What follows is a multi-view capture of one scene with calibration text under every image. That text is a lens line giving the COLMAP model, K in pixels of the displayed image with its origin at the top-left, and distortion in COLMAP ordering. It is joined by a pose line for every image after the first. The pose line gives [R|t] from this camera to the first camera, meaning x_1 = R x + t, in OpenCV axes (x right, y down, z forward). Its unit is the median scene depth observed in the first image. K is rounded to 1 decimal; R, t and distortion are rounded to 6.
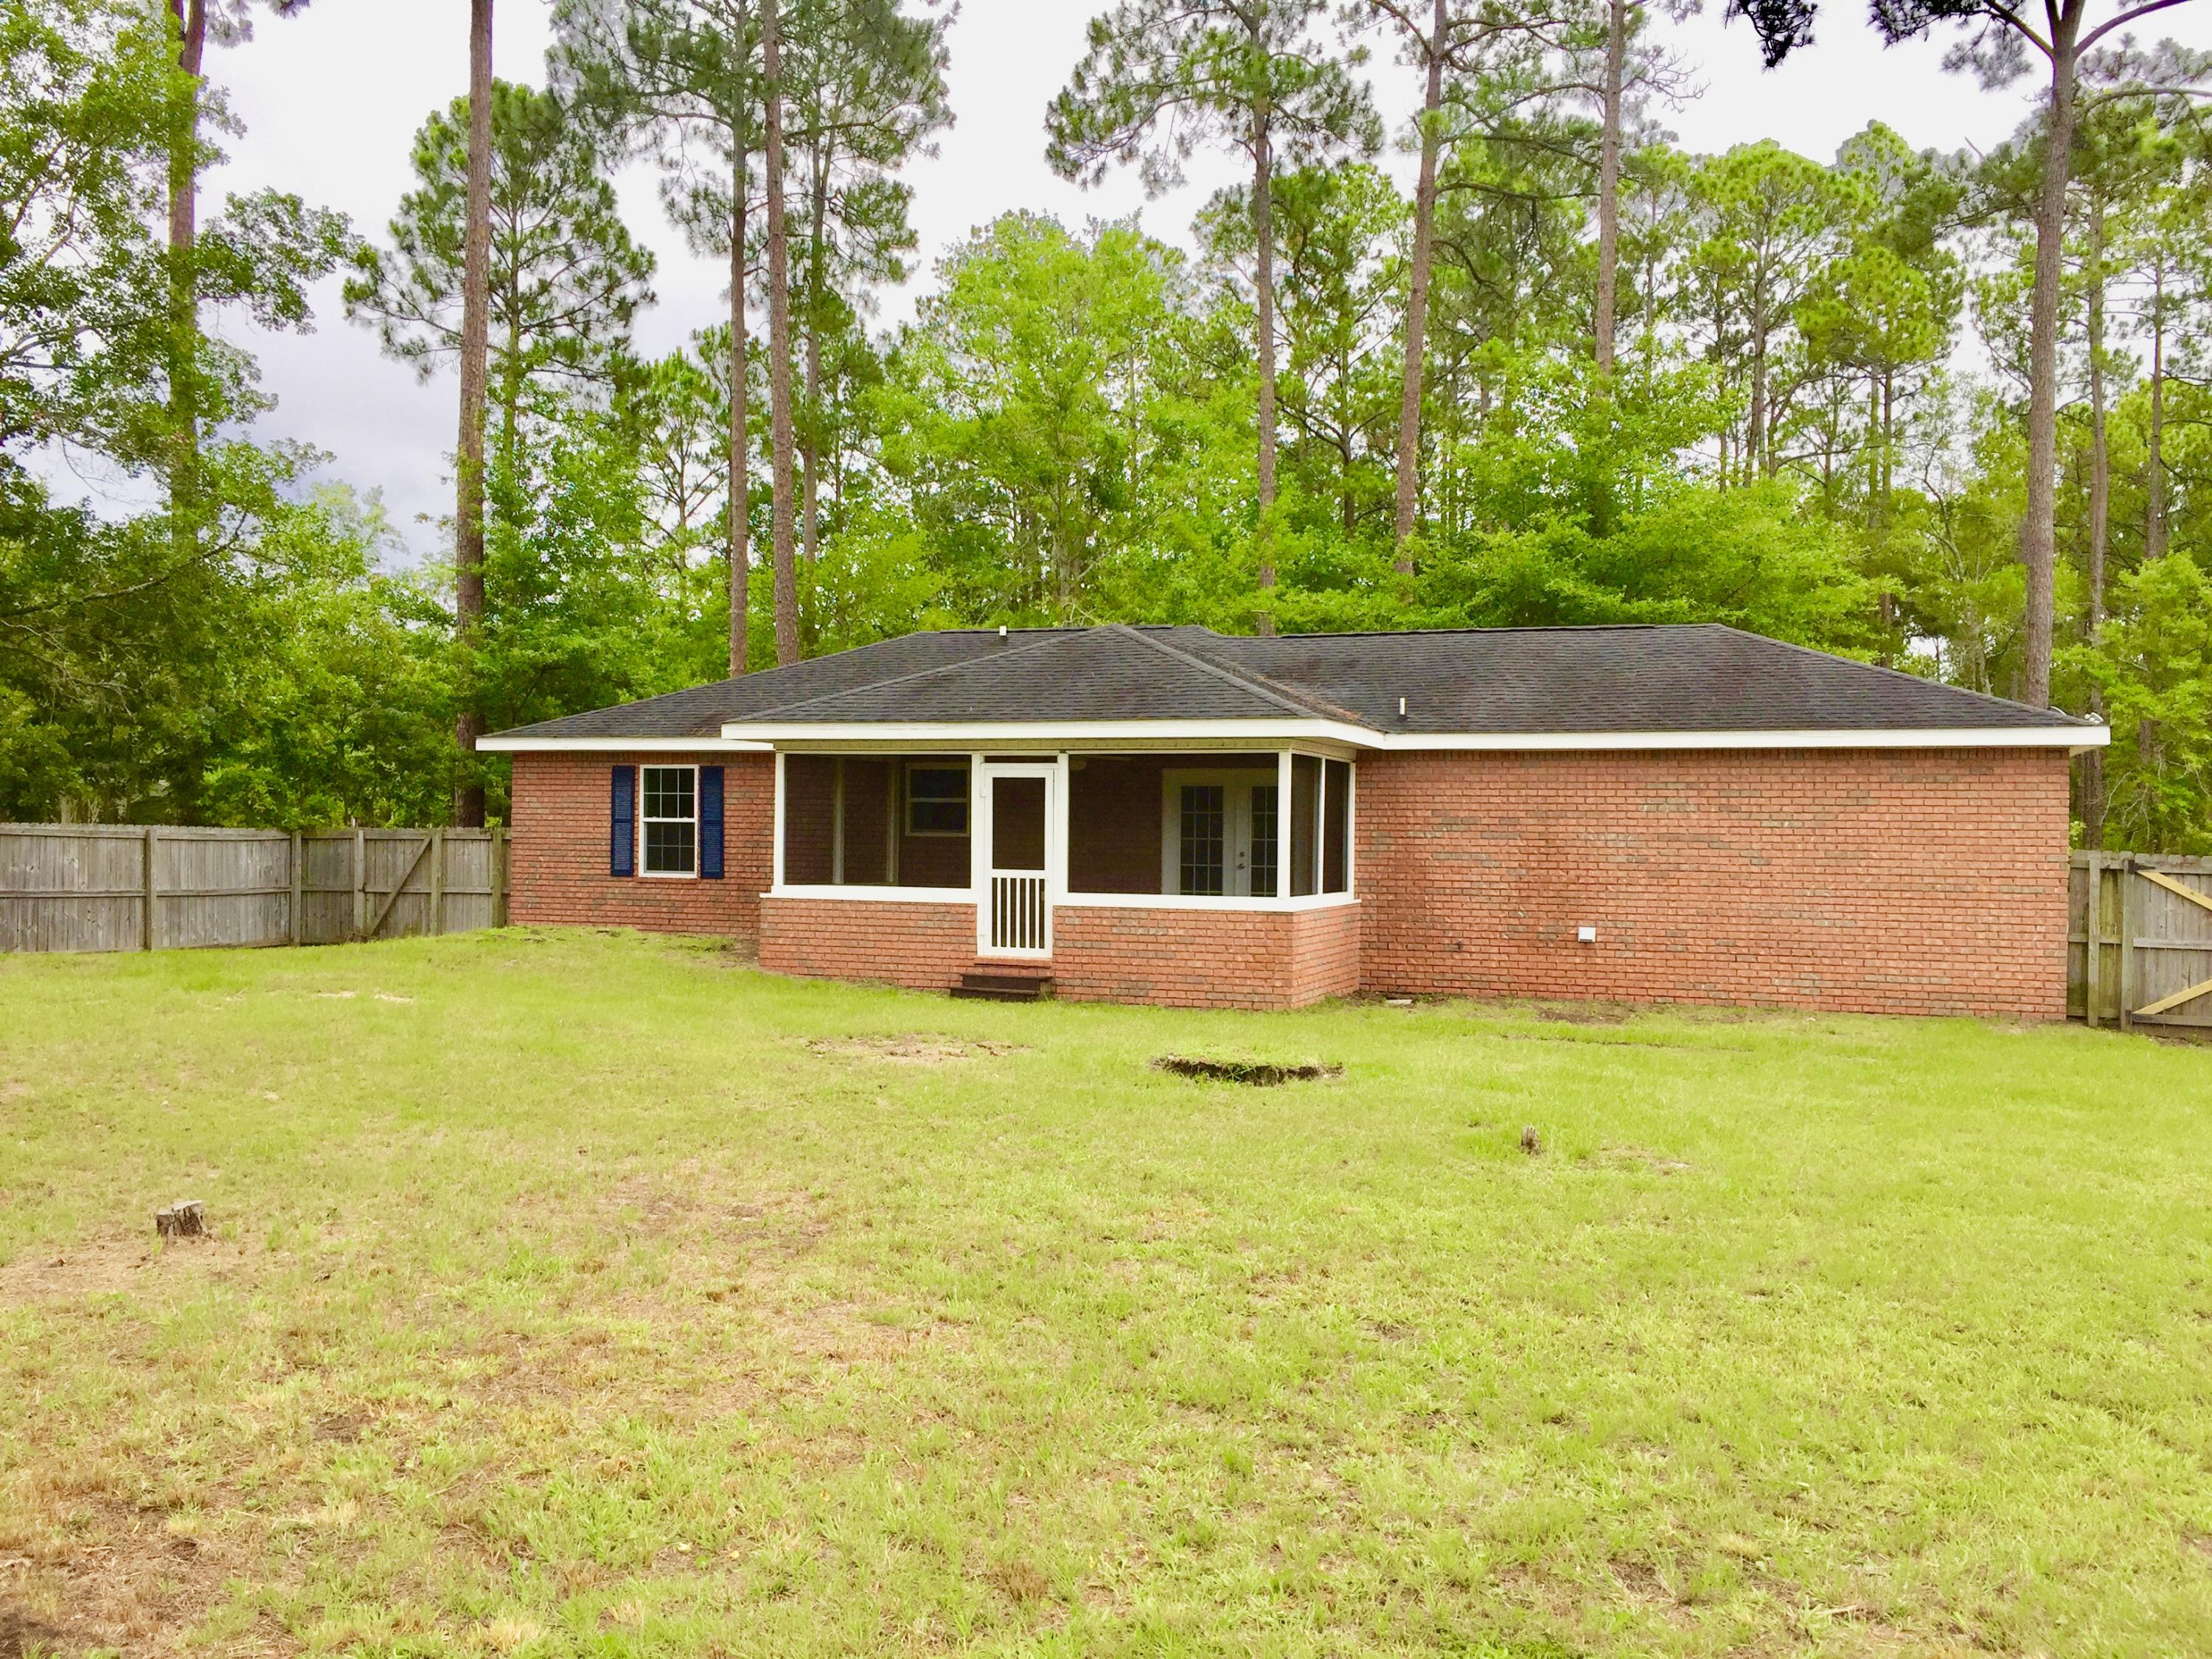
lens RADIAL K [[1868.7, 0, 1107.0], [0, 1868.7, 829.5], [0, 0, 1]] dist [0.041868, -0.001527]
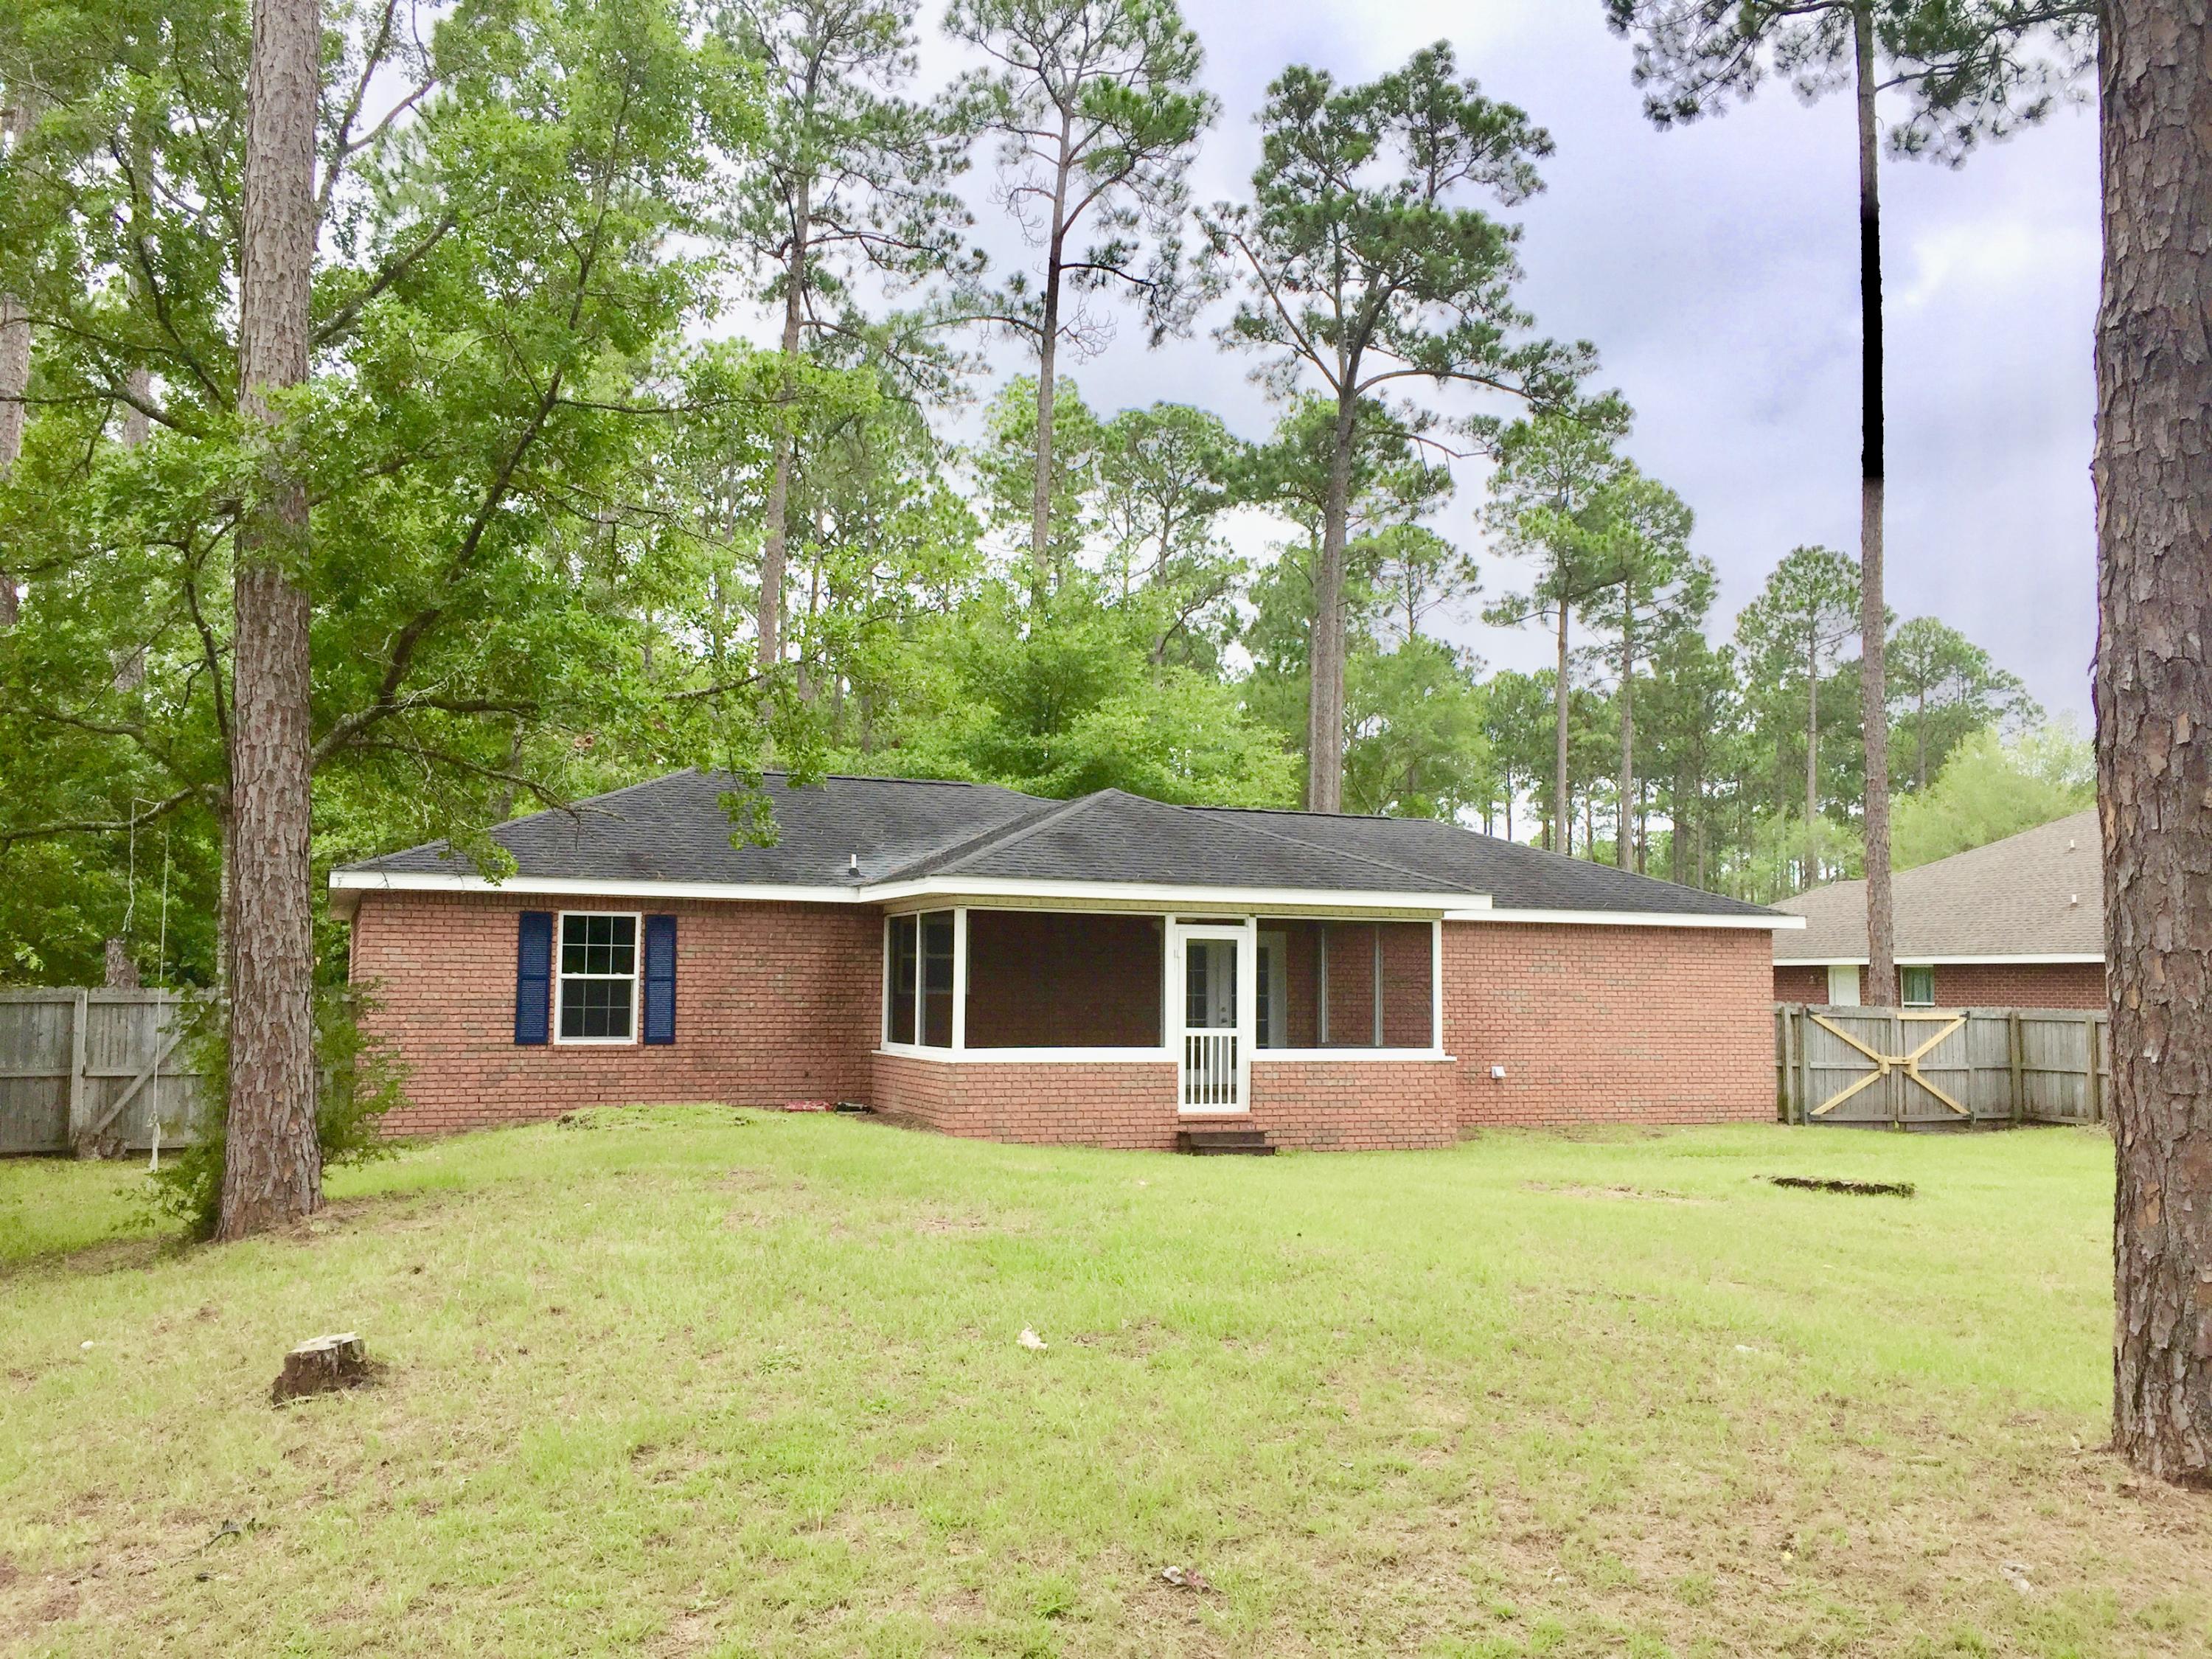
lens RADIAL K [[1868.7, 0, 1107.4], [0, 1868.7, 830.8], [0, 0, 1]] dist [0.041868, -0.001527]
pose [[0.747840, 0.050849, 0.661929, -0.779099], [-0.002331, 0.997257, -0.073975, -0.010662], [-0.663875, 0.053779, 0.745907, 0.254649]]
